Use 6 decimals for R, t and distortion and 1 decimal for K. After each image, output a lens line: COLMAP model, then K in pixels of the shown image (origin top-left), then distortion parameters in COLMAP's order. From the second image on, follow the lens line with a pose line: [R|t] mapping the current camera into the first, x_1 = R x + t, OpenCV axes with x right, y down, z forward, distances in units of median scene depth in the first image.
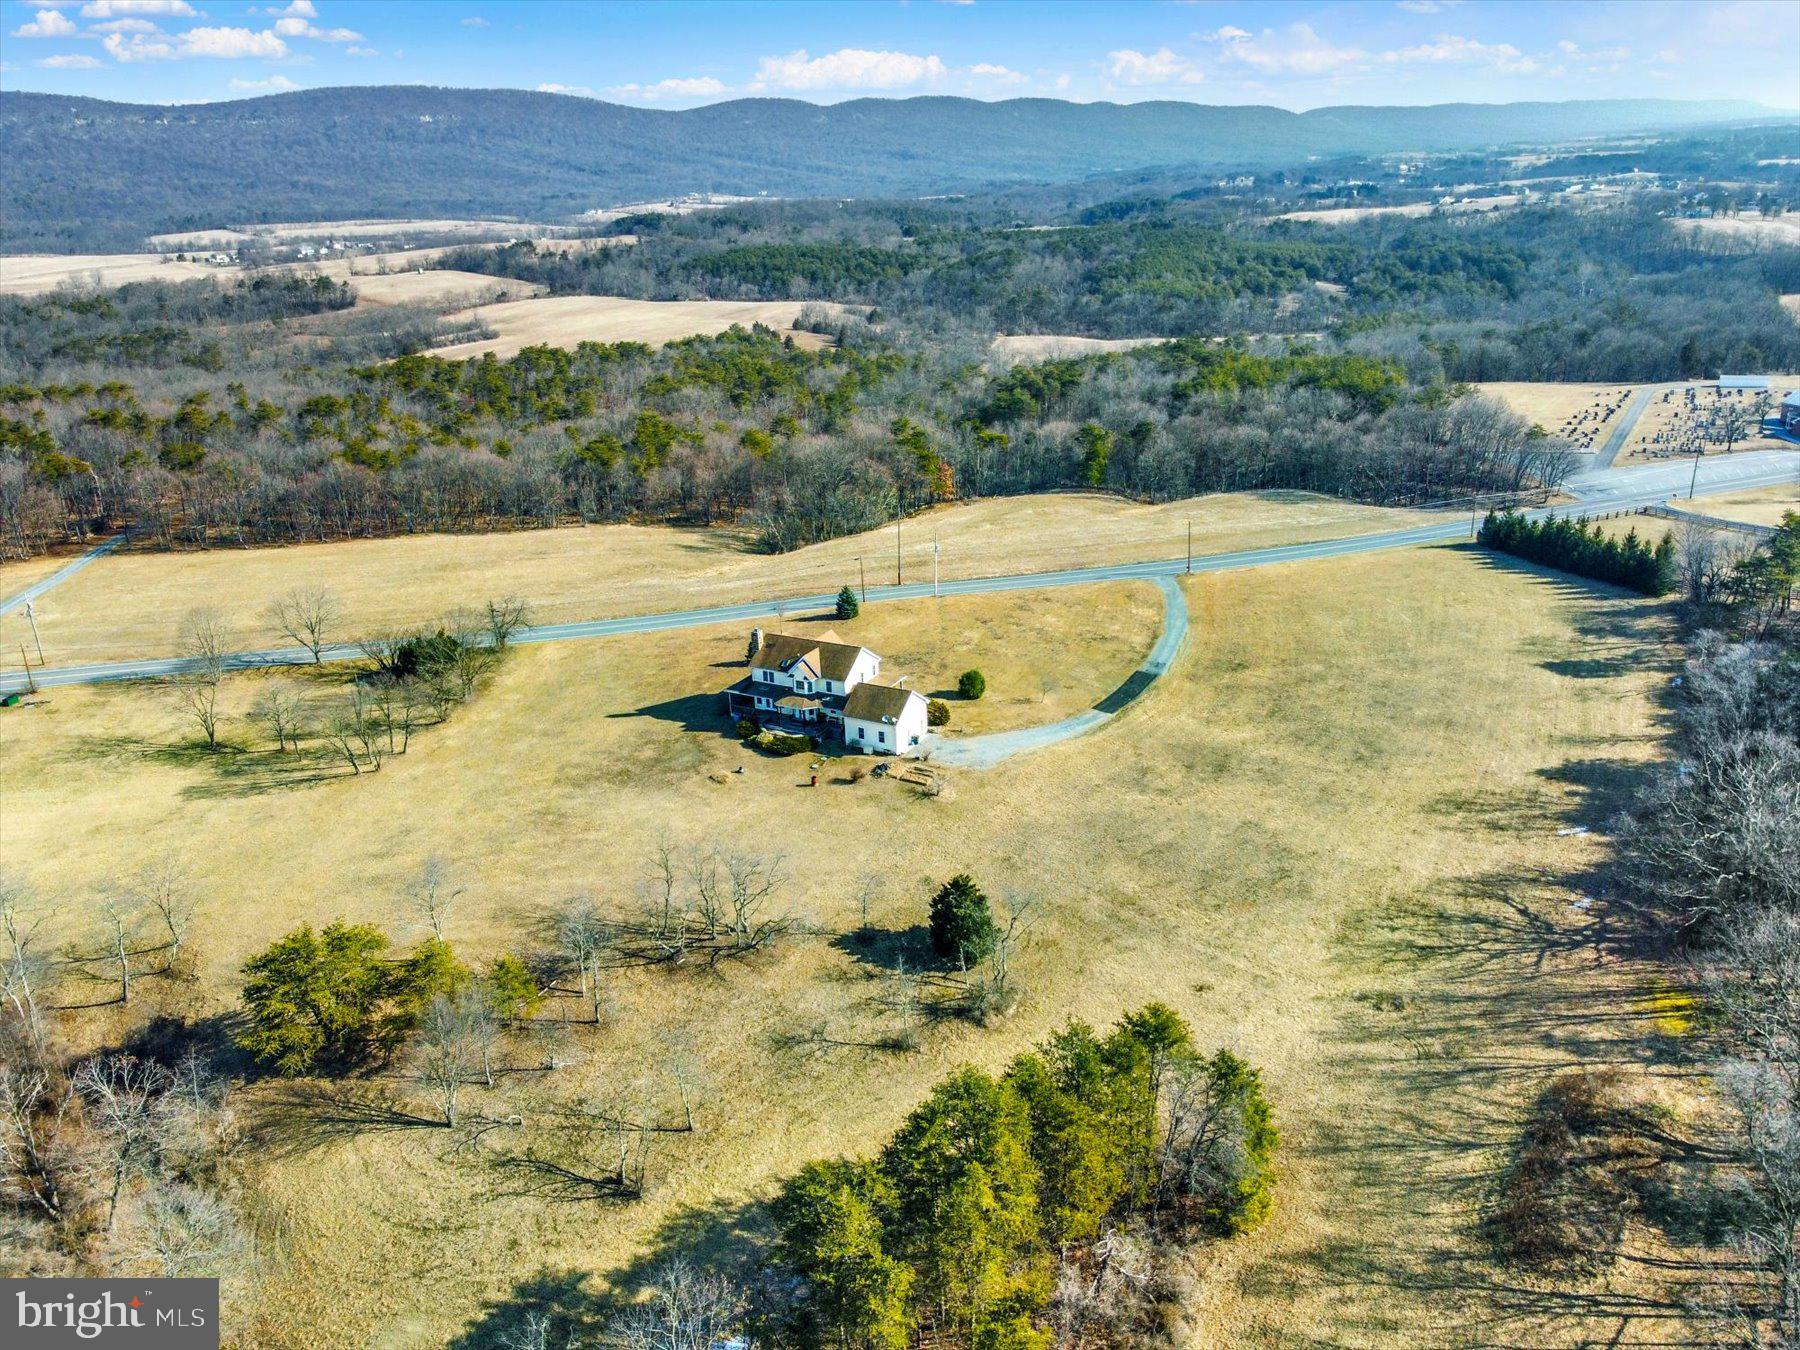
lens RADIAL K [[1380.3, 0, 931.3], [0, 1380.3, 678.5], [0, 0, 1]] dist [-0.031115, 0.013145]
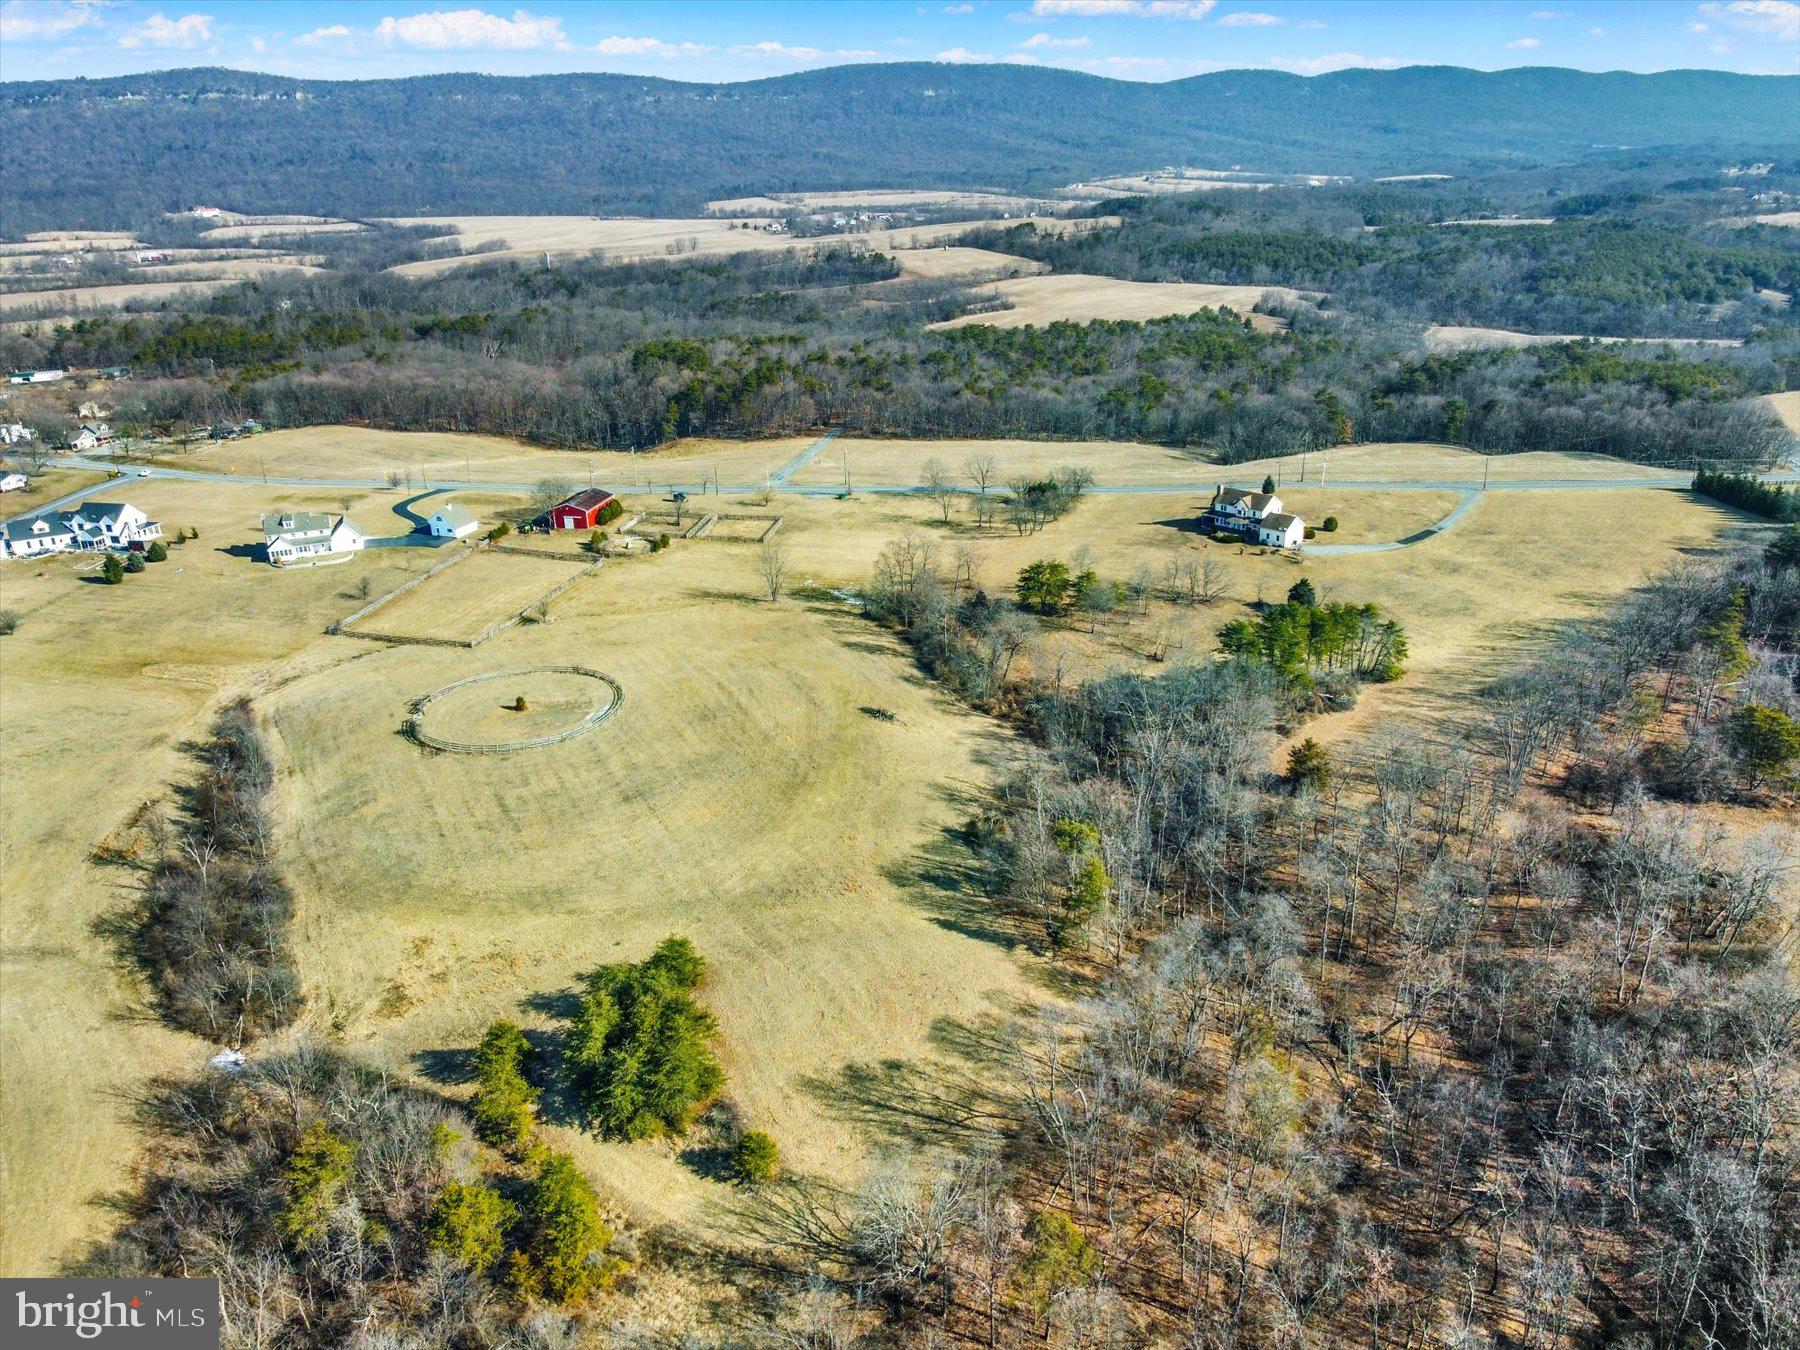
lens RADIAL K [[1367.8, 0, 906.2], [0, 1367.8, 696.9], [0, 0, 1]] dist [-0.005400, 0.001395]
pose [[0.944850, 0.121253, -0.304230, 0.022746], [-0.109261, 0.992423, 0.056204, 0.056741], [0.308740, -0.019864, 0.950939, -0.279162]]
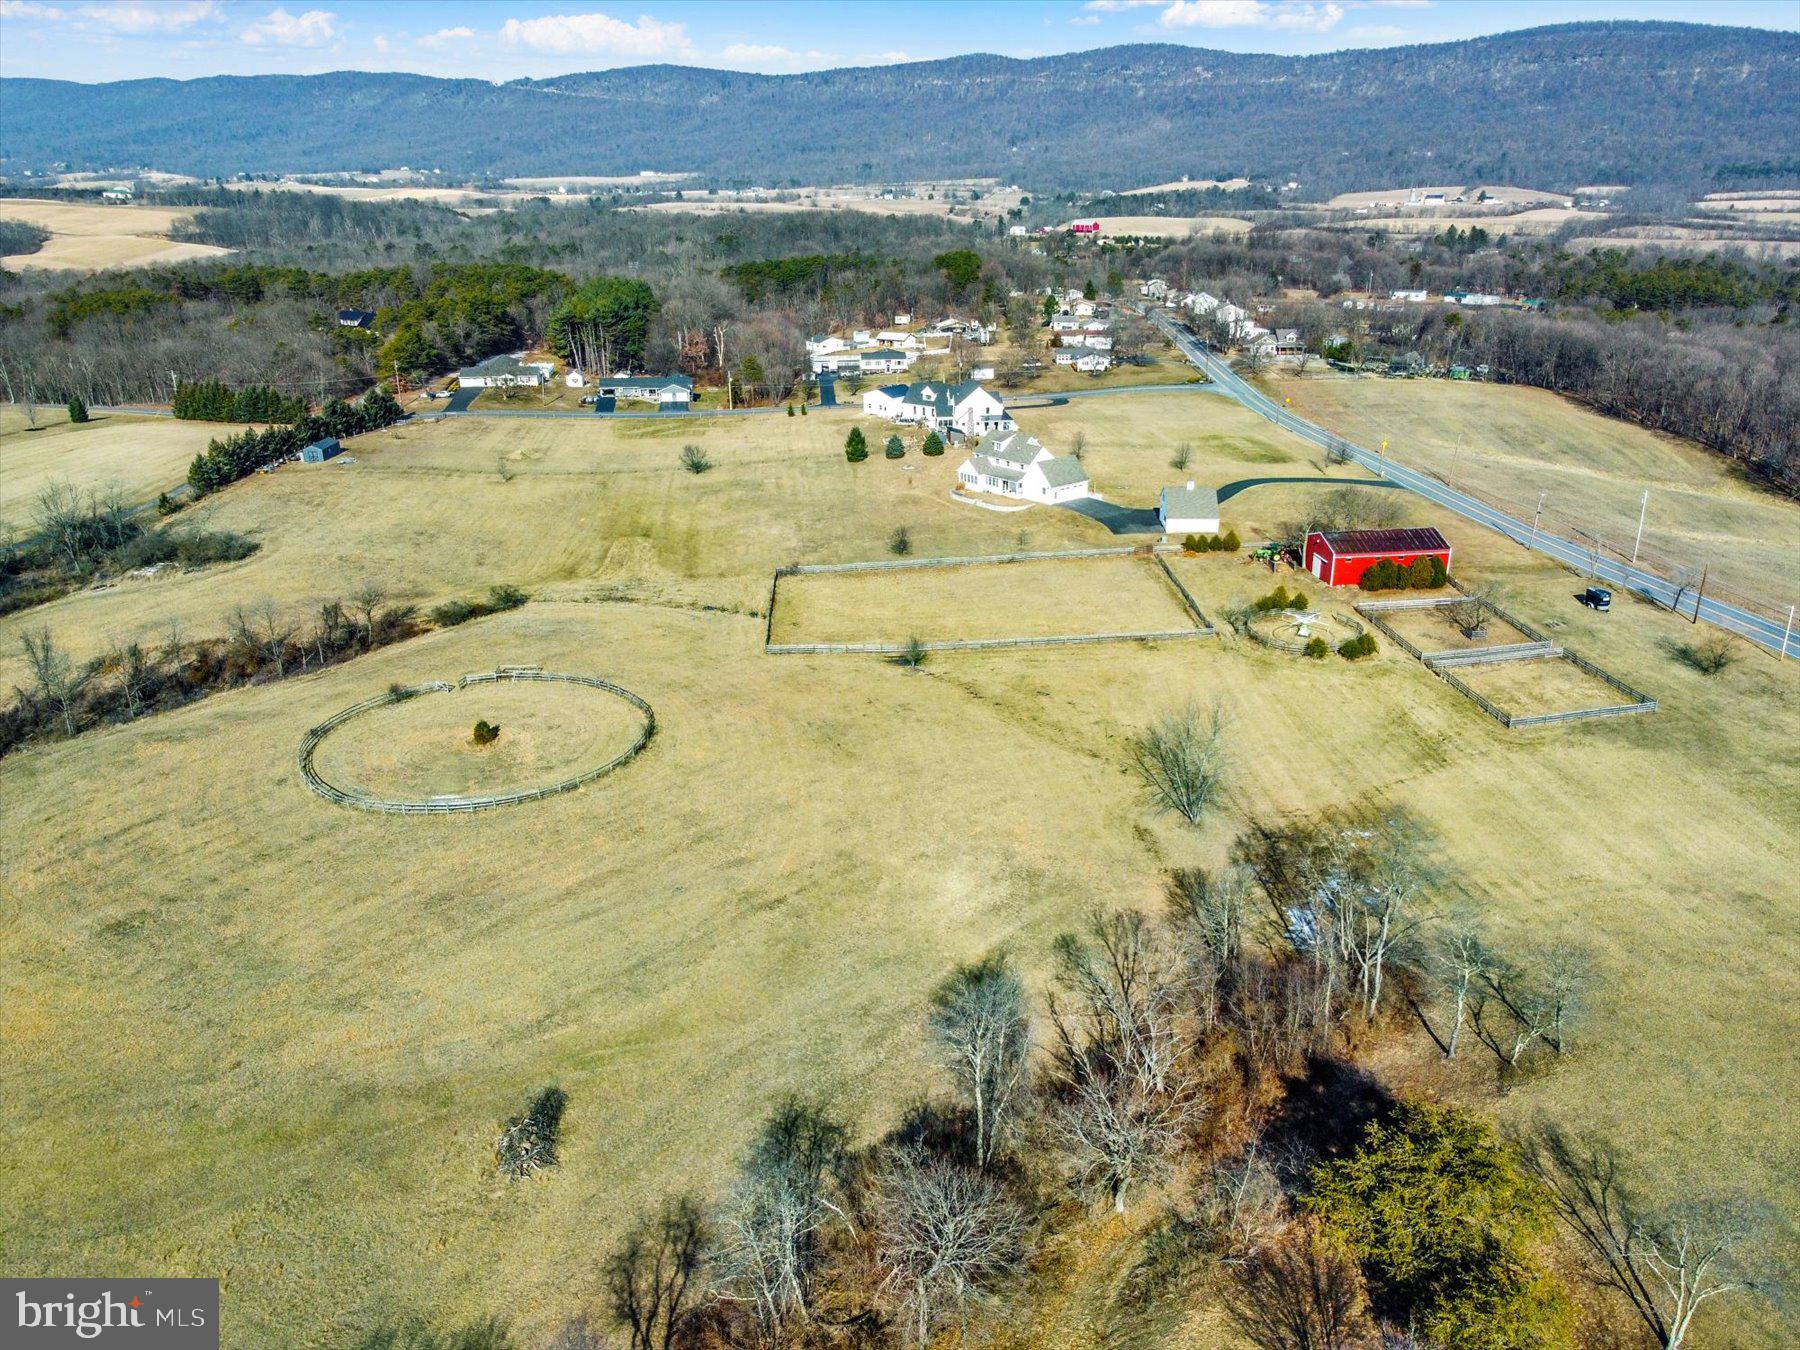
lens RADIAL K [[1340.1, 0, 876.3], [0, 1340.1, 675.3], [0, 0, 1]] dist [0.003255, 0.002701]
pose [[-0.015785, 0.382251, -0.923924, 0.013218], [-0.340649, 0.866702, 0.364397, -0.026959], [0.940058, 0.320486, 0.116533, 0.099686]]
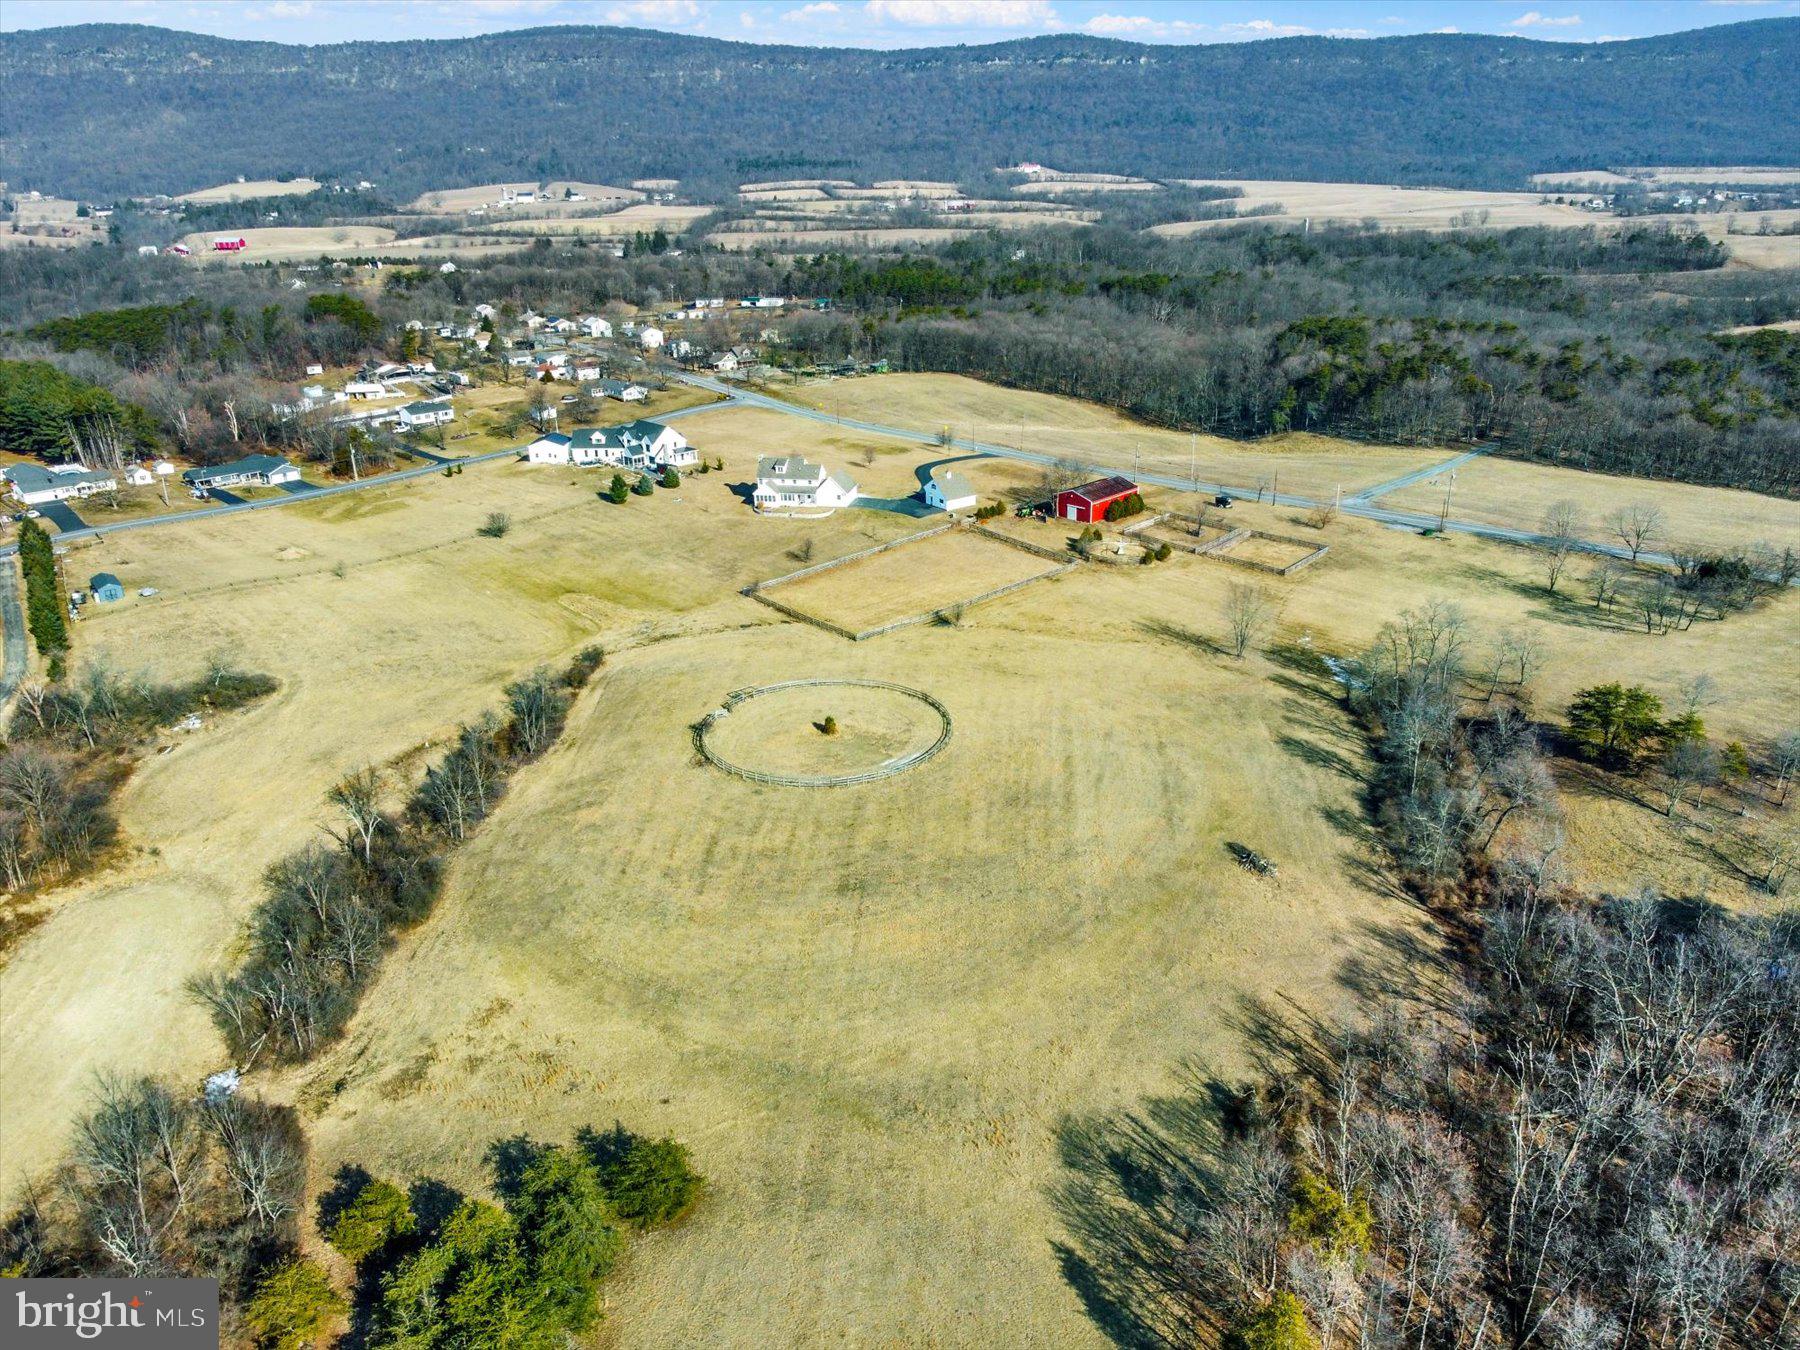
lens RADIAL K [[1372.2, 0, 900.0], [0, 1372.2, 675.0], [0, 0, 1]] dist [0.014659, -0.013804]
pose [[0.622770, 0.301842, -0.721837, 0.039557], [-0.273044, 0.948430, 0.161022, 0.024464], [0.733215, 0.096814, 0.673070, -0.144706]]
